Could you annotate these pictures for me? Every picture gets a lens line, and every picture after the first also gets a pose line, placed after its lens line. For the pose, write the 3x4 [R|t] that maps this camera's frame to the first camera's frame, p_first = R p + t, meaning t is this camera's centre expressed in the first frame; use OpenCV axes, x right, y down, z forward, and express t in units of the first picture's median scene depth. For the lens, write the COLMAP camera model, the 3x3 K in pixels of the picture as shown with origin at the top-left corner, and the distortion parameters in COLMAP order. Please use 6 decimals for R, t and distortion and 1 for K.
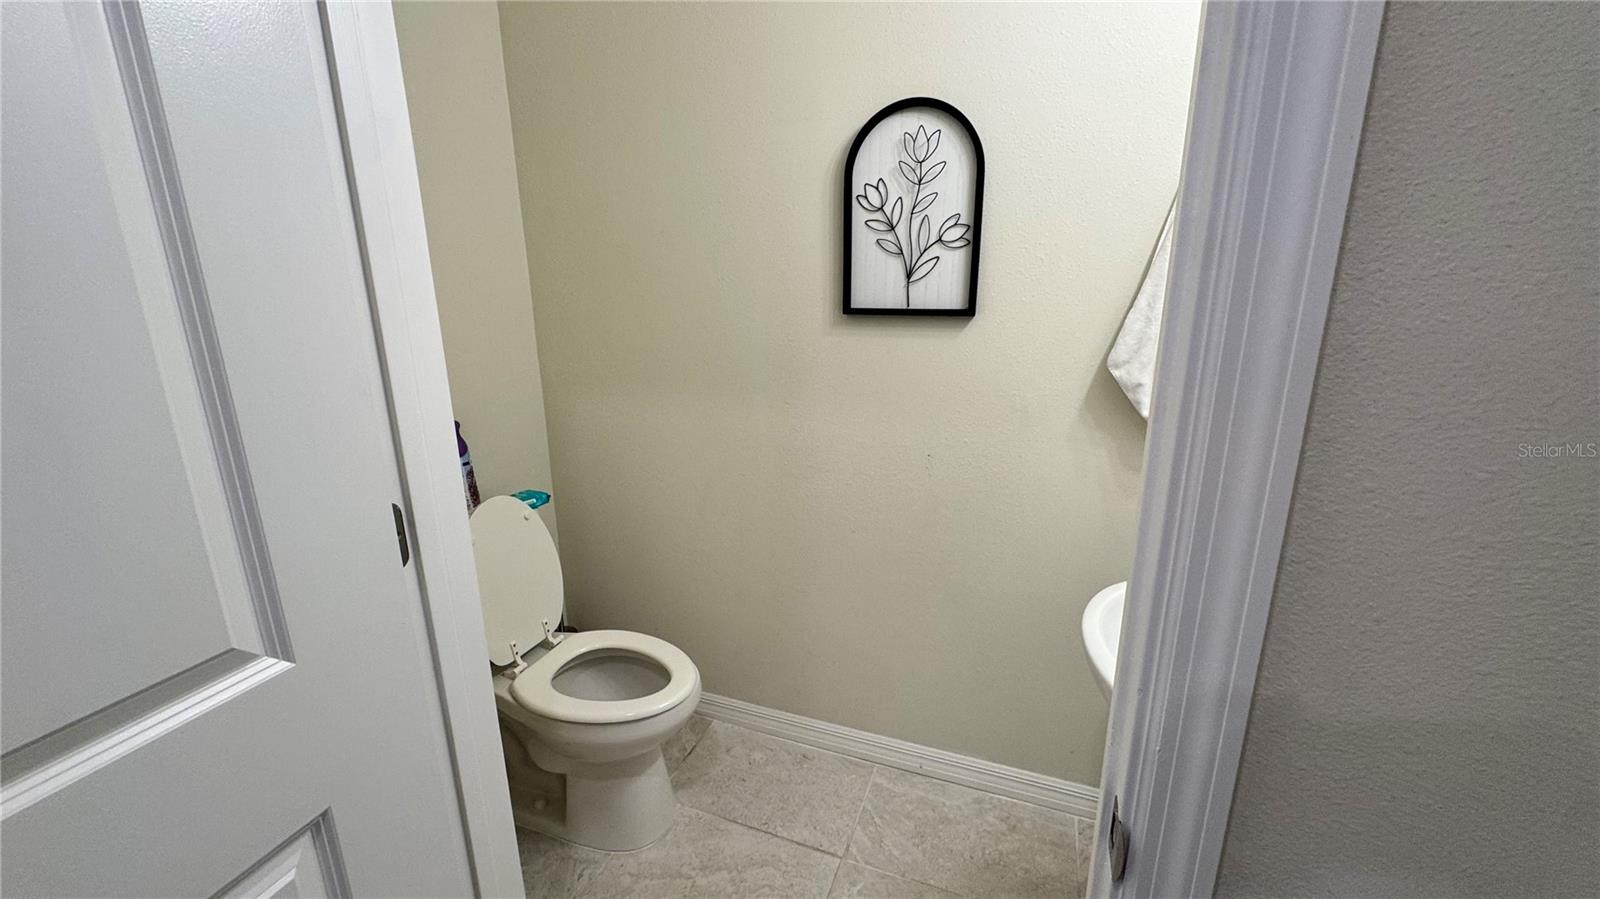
lens RADIAL K [[635.6, 0, 802.5], [0, 635.6, 447.8], [0, 0, 1]] dist [-0.001217, -0.000397]
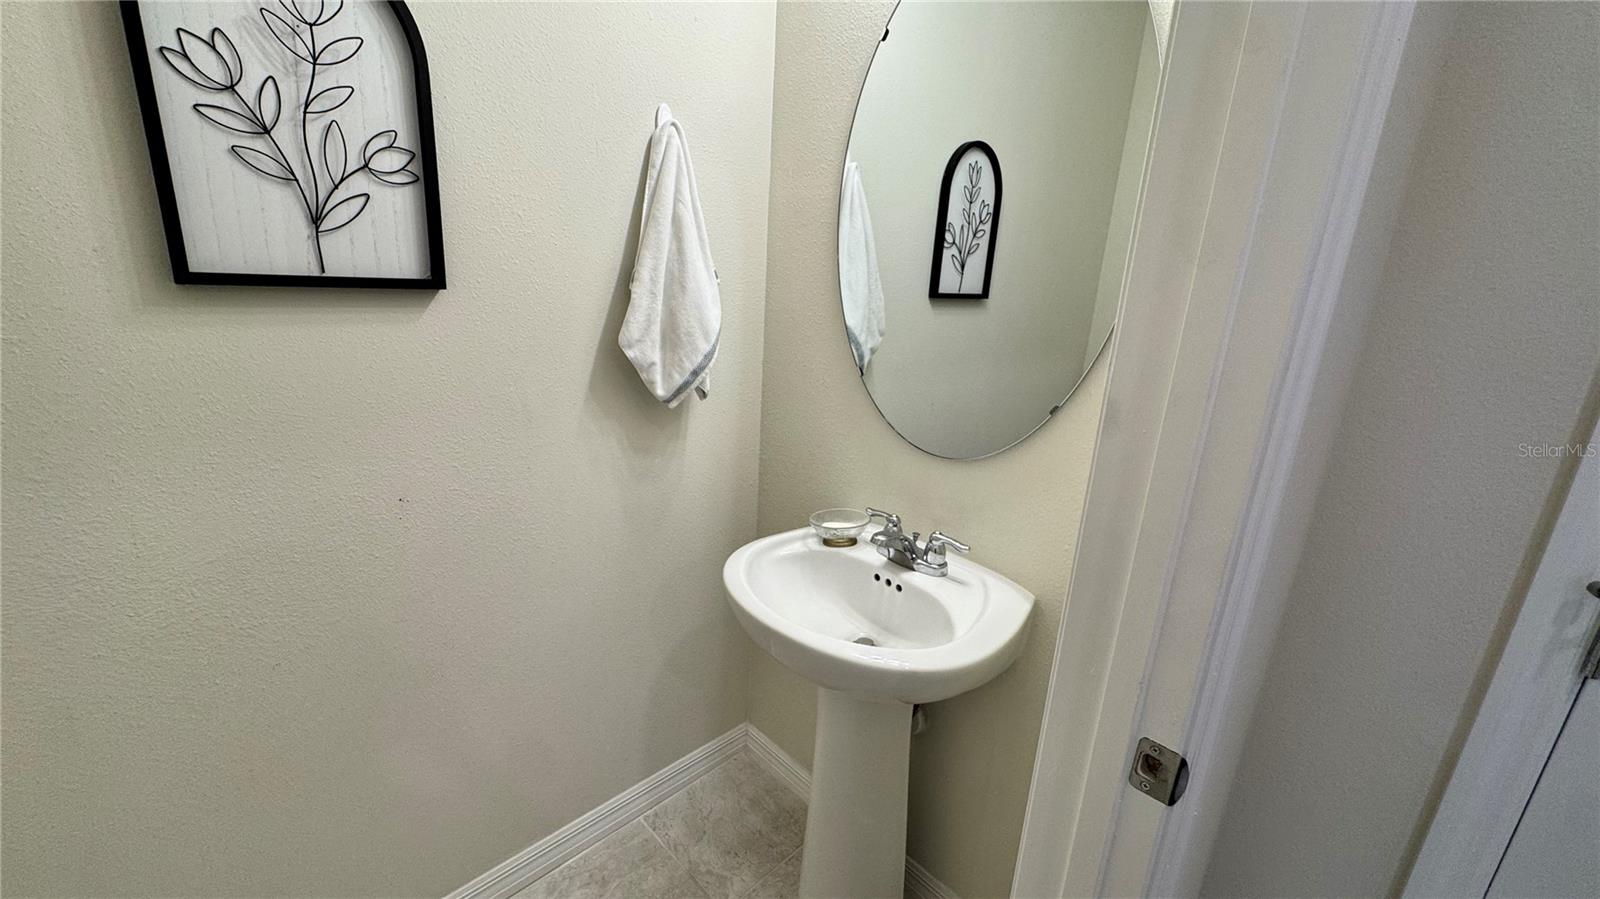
lens RADIAL K [[635.6, 0, 800.0], [0, 635.6, 450.7], [0, 0, 1]] dist [-0.001217, -0.000397]
pose [[0.414151, -0.219712, 0.883292, -0.221969], [0.175744, 0.971471, 0.159244, -0.077017], [-0.893080, 0.089282, 0.440949, 0.357040]]
